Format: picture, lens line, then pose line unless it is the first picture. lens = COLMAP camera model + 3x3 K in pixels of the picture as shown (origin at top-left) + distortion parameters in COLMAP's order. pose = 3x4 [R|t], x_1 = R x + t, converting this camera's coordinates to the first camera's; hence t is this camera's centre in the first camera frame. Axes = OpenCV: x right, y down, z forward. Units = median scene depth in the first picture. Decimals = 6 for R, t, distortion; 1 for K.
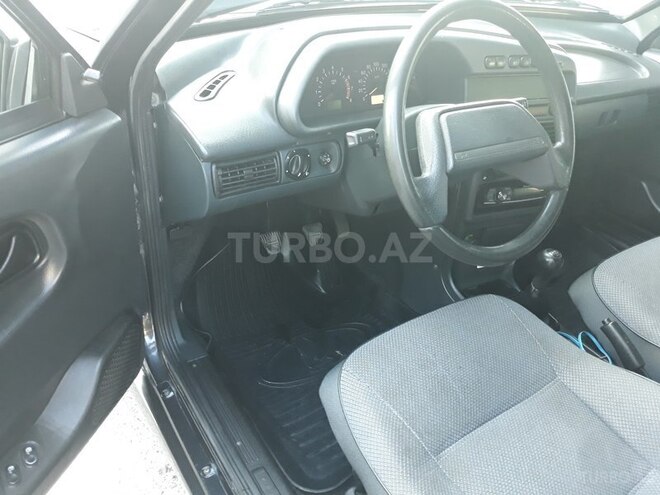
lens RADIAL K [[547.8, 0, 324.5], [0, 547.8, 247.3], [0, 0, 1]] dist [-0.015082, -0.011522]
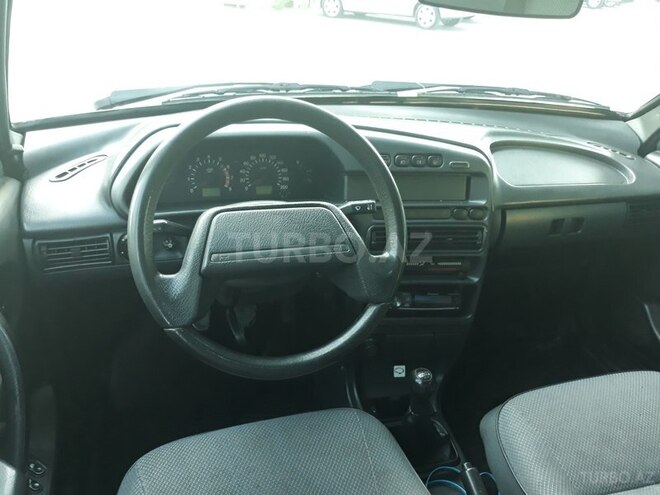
lens RADIAL K [[547.8, 0, 324.5], [0, 547.8, 247.3], [0, 0, 1]] dist [-0.015082, -0.011522]
pose [[0.960623, 0.097293, -0.260264, 0.472983], [-0.129822, 0.985324, -0.110830, -0.071624], [0.245662, 0.140254, 0.959155, 0.088671]]
